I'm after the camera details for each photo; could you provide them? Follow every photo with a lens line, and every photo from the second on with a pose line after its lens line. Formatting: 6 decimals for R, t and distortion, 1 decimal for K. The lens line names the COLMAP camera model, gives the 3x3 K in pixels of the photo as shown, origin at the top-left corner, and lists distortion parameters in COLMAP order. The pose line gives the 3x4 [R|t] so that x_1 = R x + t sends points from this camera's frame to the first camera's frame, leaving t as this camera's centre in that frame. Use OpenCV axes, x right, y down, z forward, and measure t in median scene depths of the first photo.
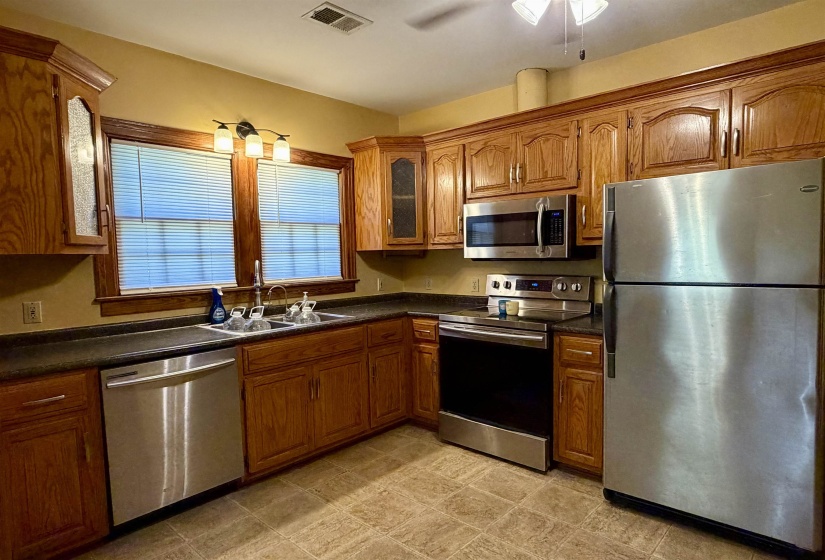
lens RADIAL K [[488.6, 0, 414.1], [0, 488.6, 285.2], [0, 0, 1]] dist [0.008696, 0.000288]
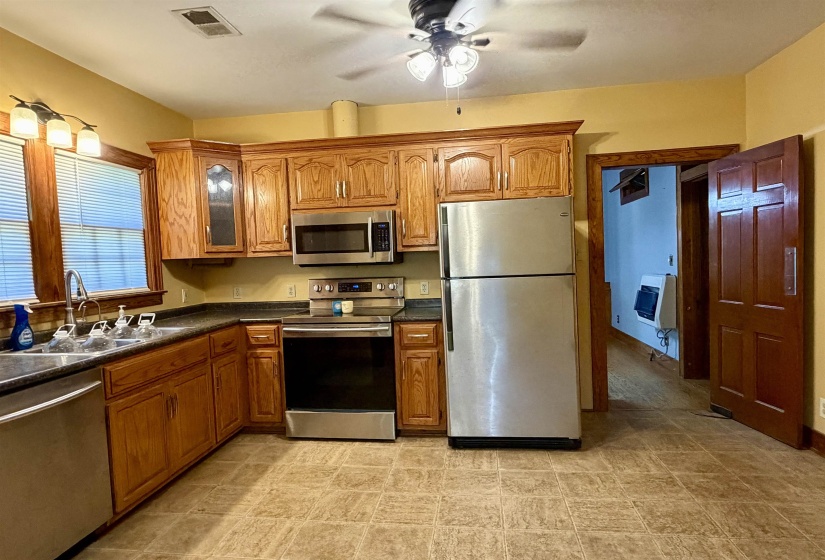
lens RADIAL K [[487.1, 0, 408.9], [0, 487.1, 279.5], [0, 0, 1]] dist [0.024898, 0.000008]
pose [[0.827304, -0.031436, 0.560874, -0.329715], [0.053929, 0.998266, -0.023594, 0.018310], [-0.559159, 0.049767, 0.827565, -0.024122]]
